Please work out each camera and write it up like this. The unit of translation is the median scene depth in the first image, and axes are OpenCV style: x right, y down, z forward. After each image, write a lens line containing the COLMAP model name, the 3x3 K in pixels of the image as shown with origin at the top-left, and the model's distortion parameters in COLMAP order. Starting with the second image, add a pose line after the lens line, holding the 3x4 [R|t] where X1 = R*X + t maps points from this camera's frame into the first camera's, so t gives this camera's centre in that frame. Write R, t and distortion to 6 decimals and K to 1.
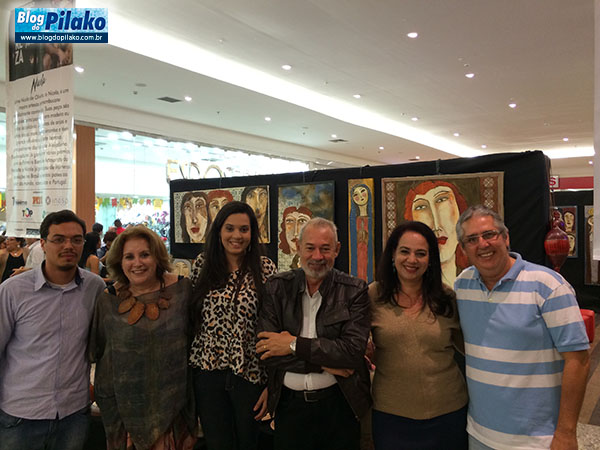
lens RADIAL K [[518.7, 0, 300.8], [0, 518.7, 221.5], [0, 0, 1]] dist [0.049377, -0.038488]
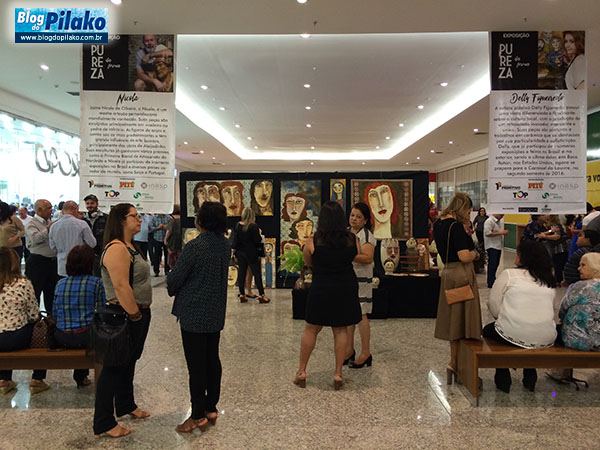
lens RADIAL K [[518.7, 0, 299.0], [0, 518.7, 225.3], [0, 0, 1]] dist [0.049377, -0.038488]
pose [[0.822446, -0.016114, 0.568615, -0.938508], [-0.003651, 0.999429, 0.033605, 0.018345], [-0.568832, -0.029714, 0.821917, -0.388230]]
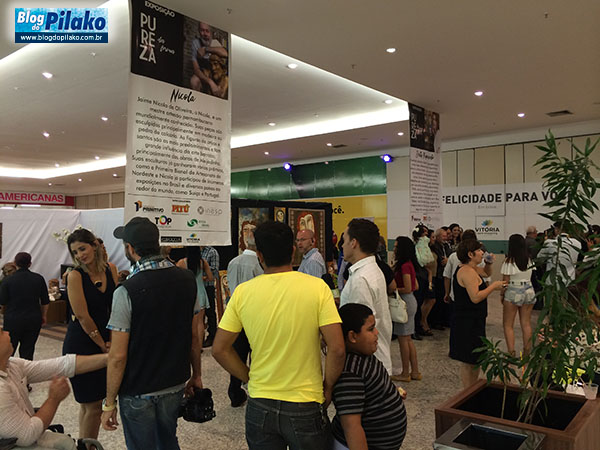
lens RADIAL K [[518.7, 0, 301.5], [0, 518.7, 223.7], [0, 0, 1]] dist [0.049377, -0.038488]
pose [[0.074254, 0.014907, 0.997128, -1.558580], [-0.001292, 0.999889, -0.014852, 0.003878], [-0.997239, -0.000186, 0.074265, 0.708614]]
